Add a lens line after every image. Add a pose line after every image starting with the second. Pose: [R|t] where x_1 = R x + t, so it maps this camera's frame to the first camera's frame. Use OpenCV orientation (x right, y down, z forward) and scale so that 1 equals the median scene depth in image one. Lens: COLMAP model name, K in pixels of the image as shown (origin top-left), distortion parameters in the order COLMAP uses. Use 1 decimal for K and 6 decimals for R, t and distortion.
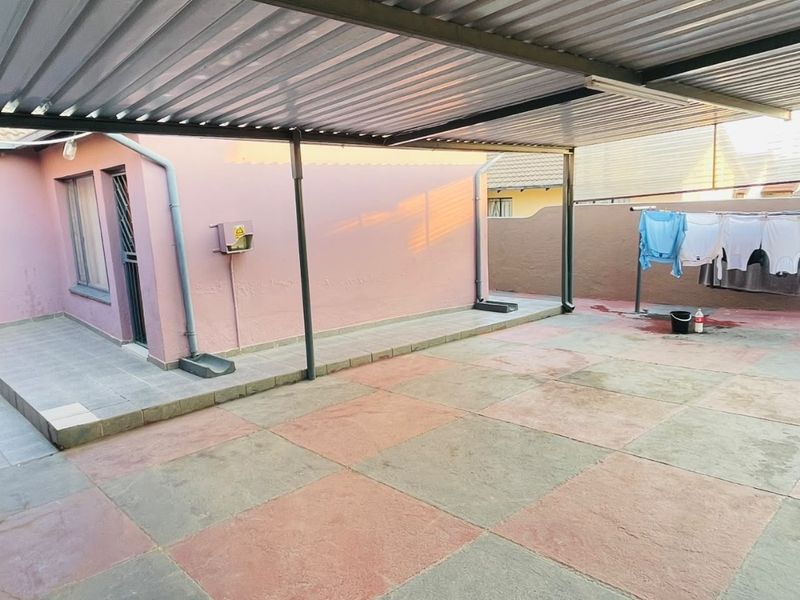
lens RADIAL K [[557.1, 0, 397.8], [0, 557.1, 303.9], [0, 0, 1]] dist [0.006510, -0.013980]
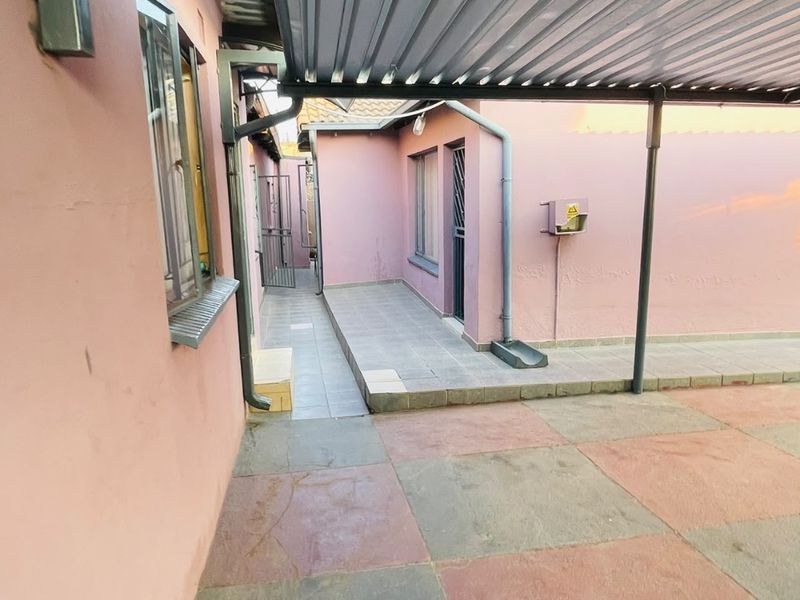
lens RADIAL K [[557.1, 0, 399.0], [0, 557.1, 299.7], [0, 0, 1]] dist [0.006510, -0.013980]
pose [[0.838172, 0.126662, -0.530494, -0.029435], [-0.114725, 0.991843, 0.055550, -0.007691], [0.533203, 0.014301, 0.845867, 0.112646]]
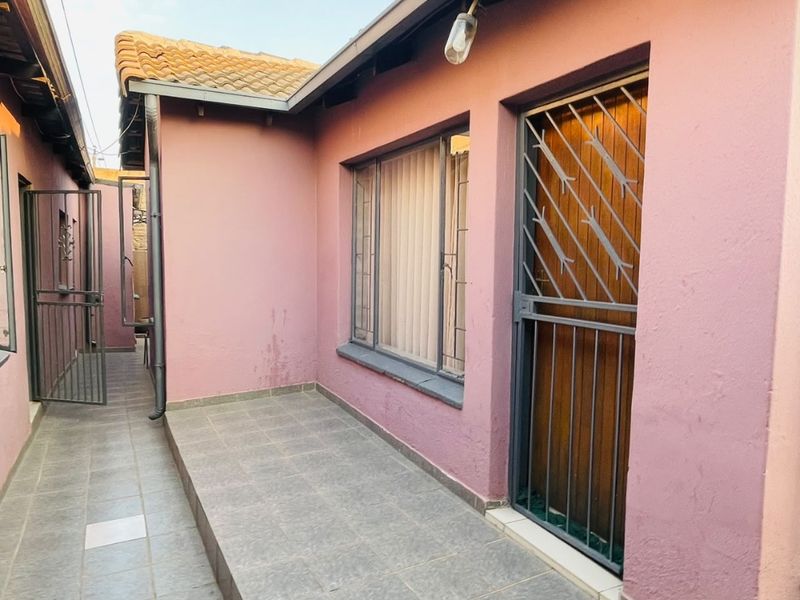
lens RADIAL K [[557.1, 0, 400.1], [0, 557.1, 294.0], [0, 0, 1]] dist [0.006510, -0.013980]
pose [[0.957374, 0.068909, -0.280510, -0.535612], [-0.099196, 0.990500, -0.095232, -0.051492], [0.271283, 0.118998, 0.955115, 0.660709]]
